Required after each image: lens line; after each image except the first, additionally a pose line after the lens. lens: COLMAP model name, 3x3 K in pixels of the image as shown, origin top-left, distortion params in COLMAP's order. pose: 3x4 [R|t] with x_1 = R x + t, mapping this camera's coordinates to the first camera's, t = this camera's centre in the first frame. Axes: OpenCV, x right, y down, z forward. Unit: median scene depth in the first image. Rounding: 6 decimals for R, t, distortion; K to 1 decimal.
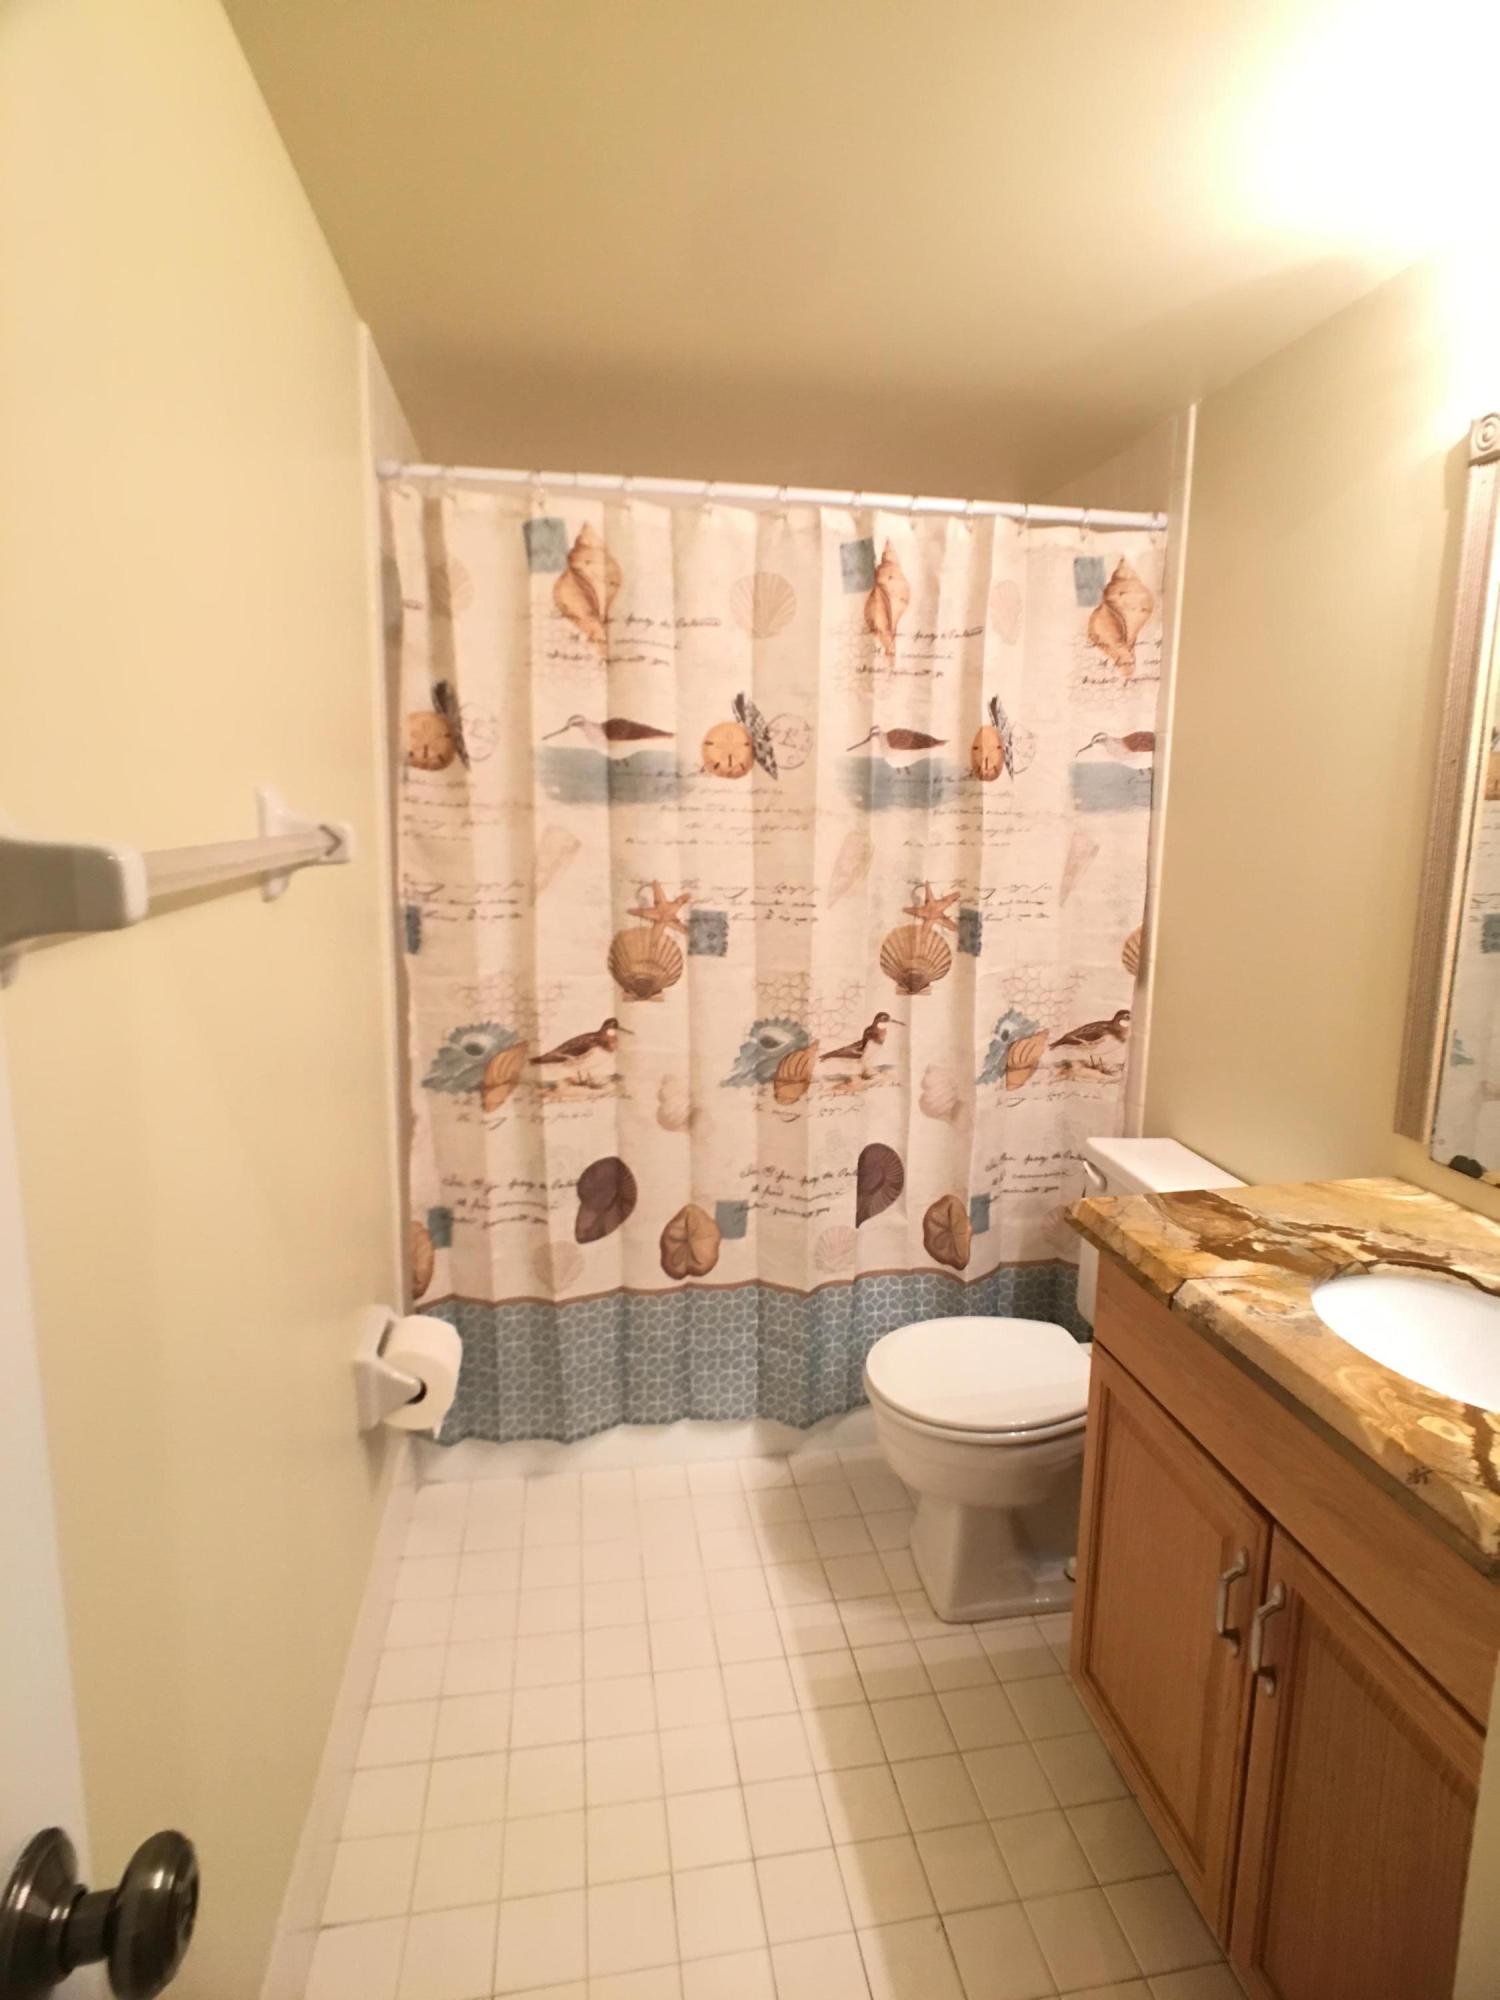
lens RADIAL K [[1061.7, 0, 759.2], [0, 1061.7, 978.0], [0, 0, 1]] dist [-0.033026, 0.021946]
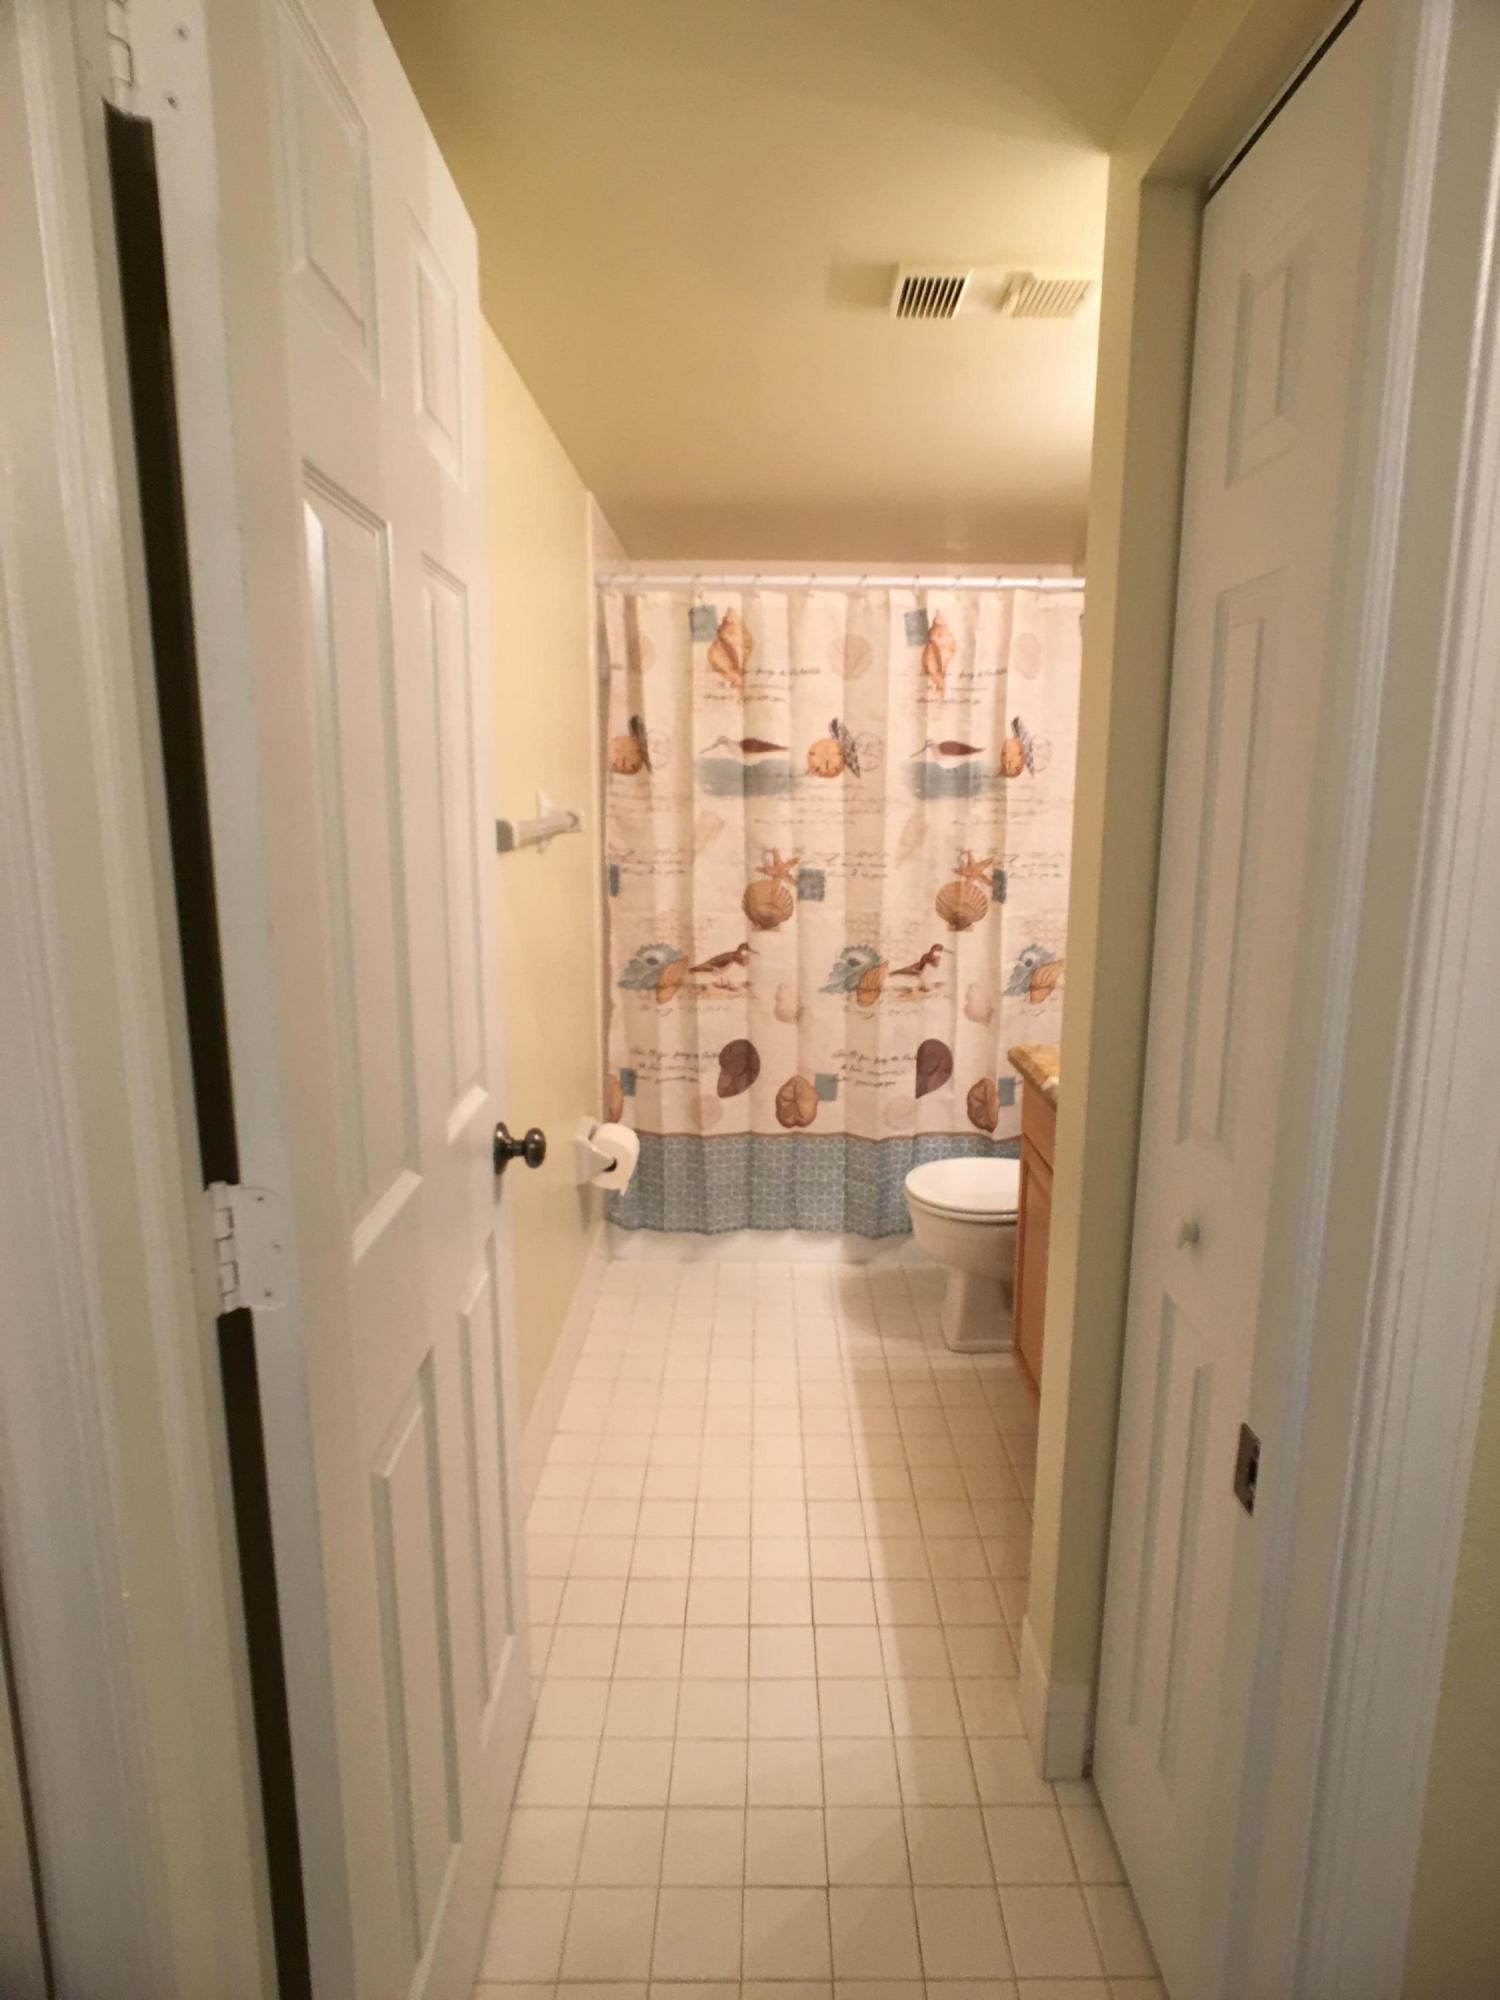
lens RADIAL K [[1061.7, 0, 767.6], [0, 1061.7, 974.8], [0, 0, 1]] dist [-0.033026, 0.021946]
pose [[0.985127, 0.021014, -0.170539, 0.145121], [-0.018933, 0.999725, 0.013823, 0.062178], [0.170783, -0.010389, 0.985254, -0.442076]]
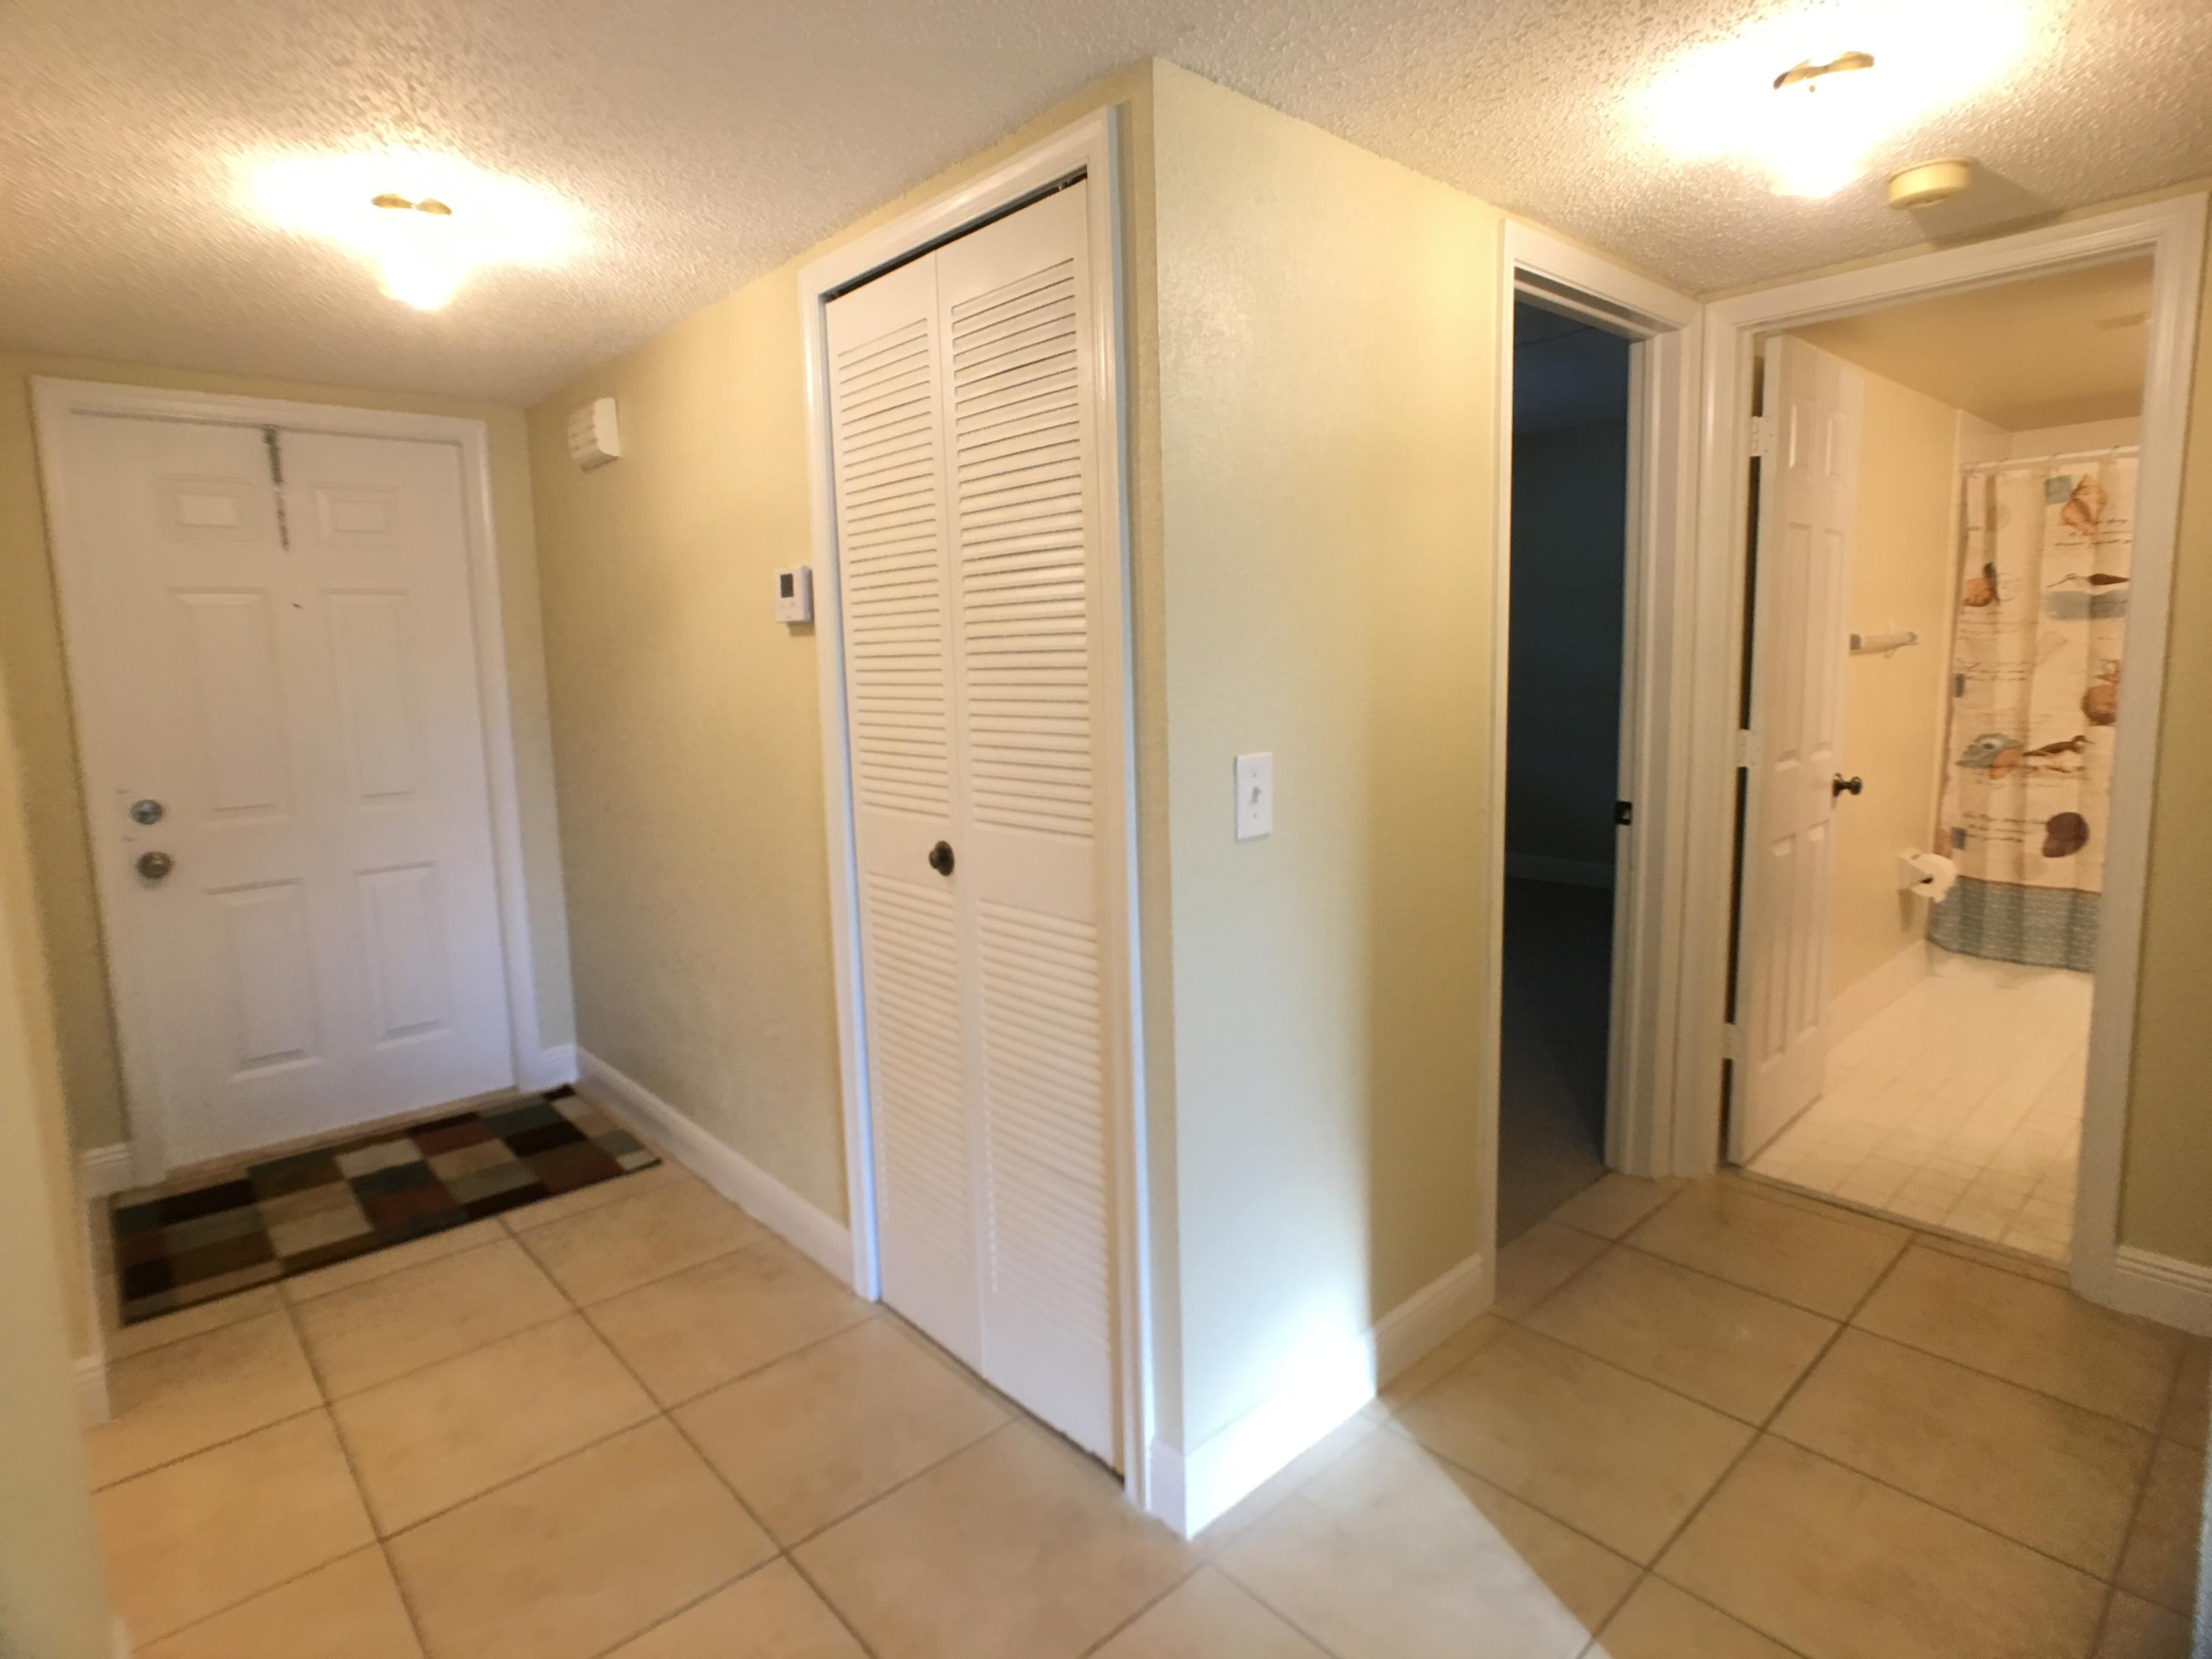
lens RADIAL K [[1174.3, 0, 1086.9], [0, 1174.3, 791.3], [0, 0, 1]] dist [-0.033026, 0.021946]
pose [[0.518424, 0.078211, -0.851540, 0.701476], [-0.101301, 0.994414, 0.029661, 0.254364], [0.849102, 0.070885, 0.523451, -1.539330]]
